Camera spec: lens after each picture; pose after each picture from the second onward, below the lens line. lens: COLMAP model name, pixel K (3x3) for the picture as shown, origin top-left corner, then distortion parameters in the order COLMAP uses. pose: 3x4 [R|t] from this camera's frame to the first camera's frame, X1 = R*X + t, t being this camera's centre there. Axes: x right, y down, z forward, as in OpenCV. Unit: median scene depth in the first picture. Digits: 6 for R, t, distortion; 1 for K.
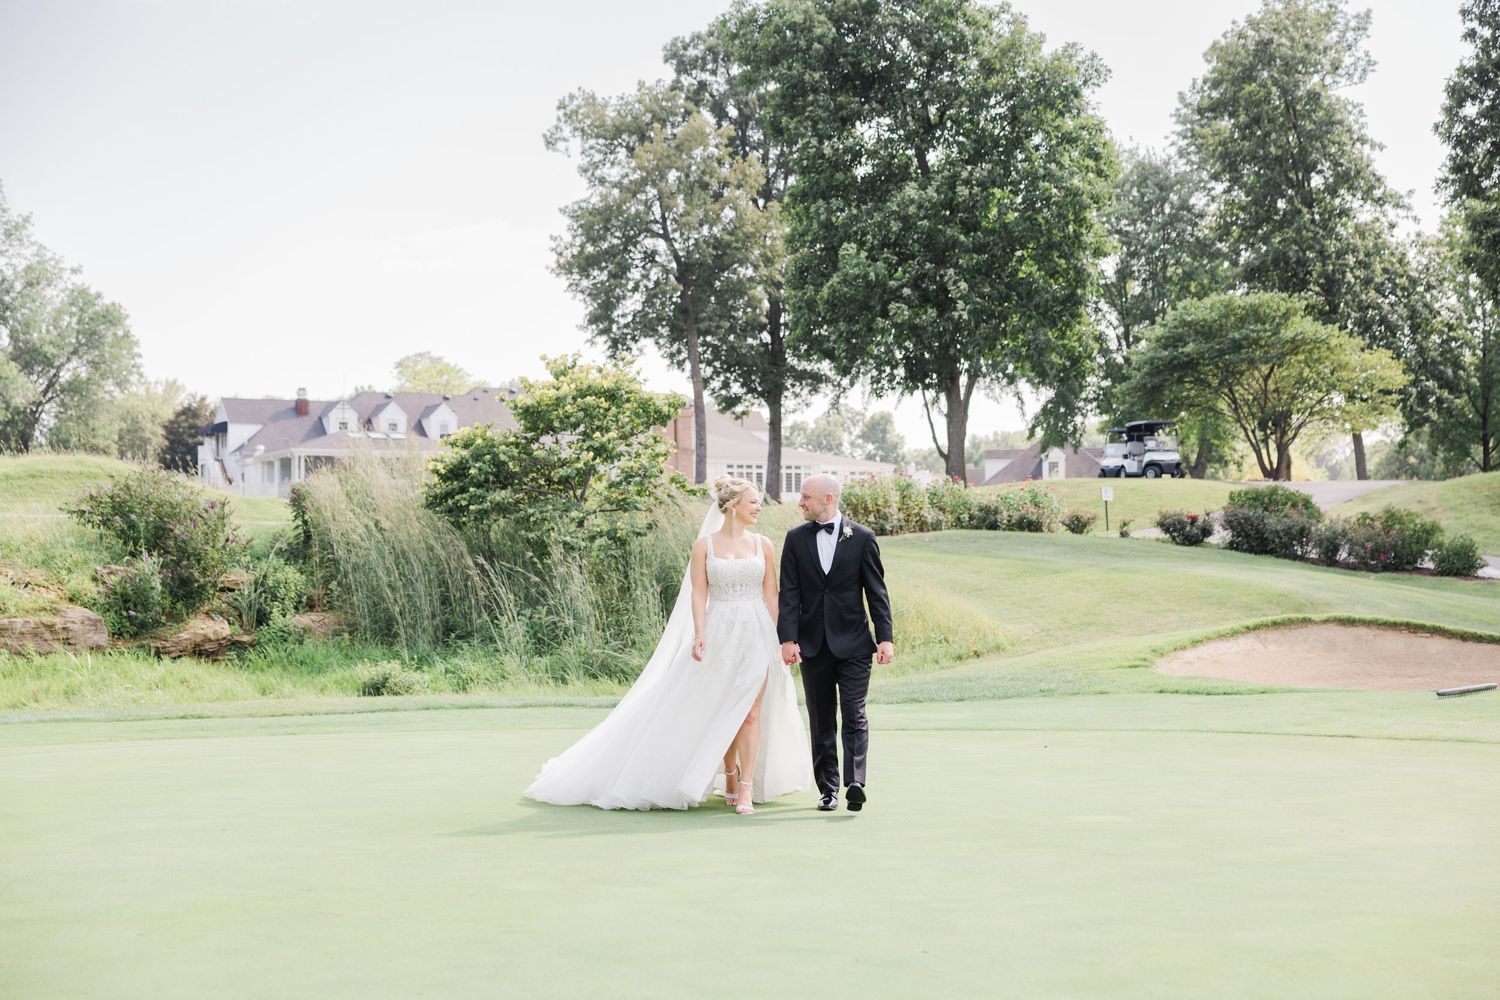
lens RADIAL K [[2174.1, 0, 750.0], [0, 2174.1, 500.0], [0, 0, 1]] dist [0.019008, -0.002225]
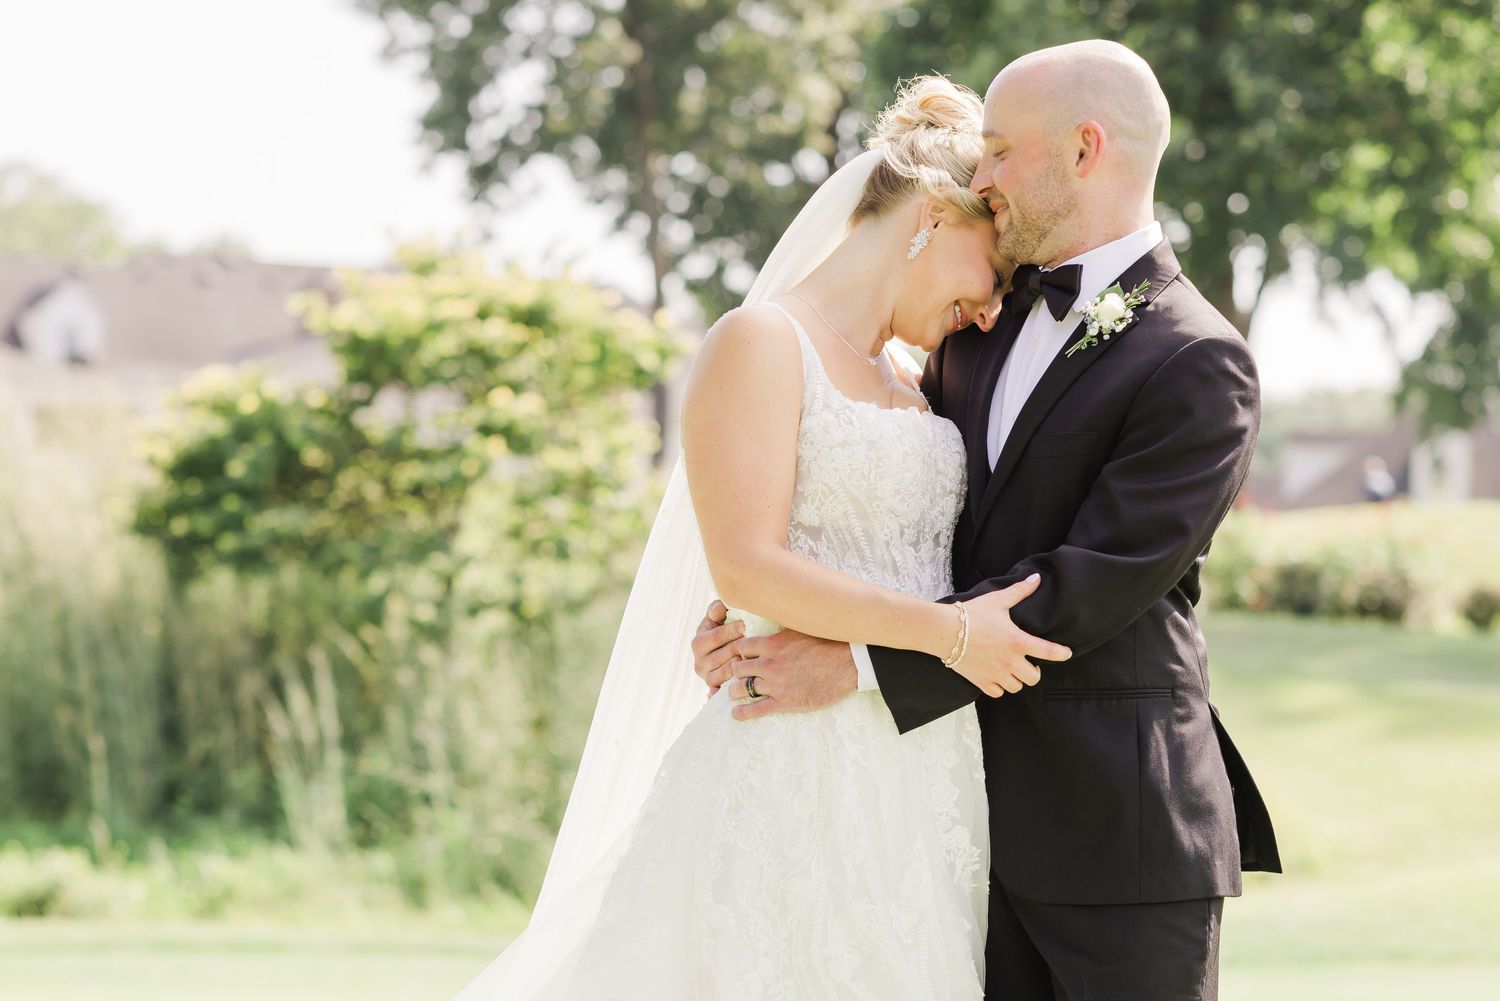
lens RADIAL K [[3741.1, 0, 750.0], [0, 3741.1, 500.5], [0, 0, 1]] dist [0.126740, 0.468662]
pose [[0.998634, 0.030877, -0.042157, 0.022865], [-0.031730, 0.999302, -0.019722, 0.007855], [0.041518, 0.021033, 0.998916, 0.172581]]
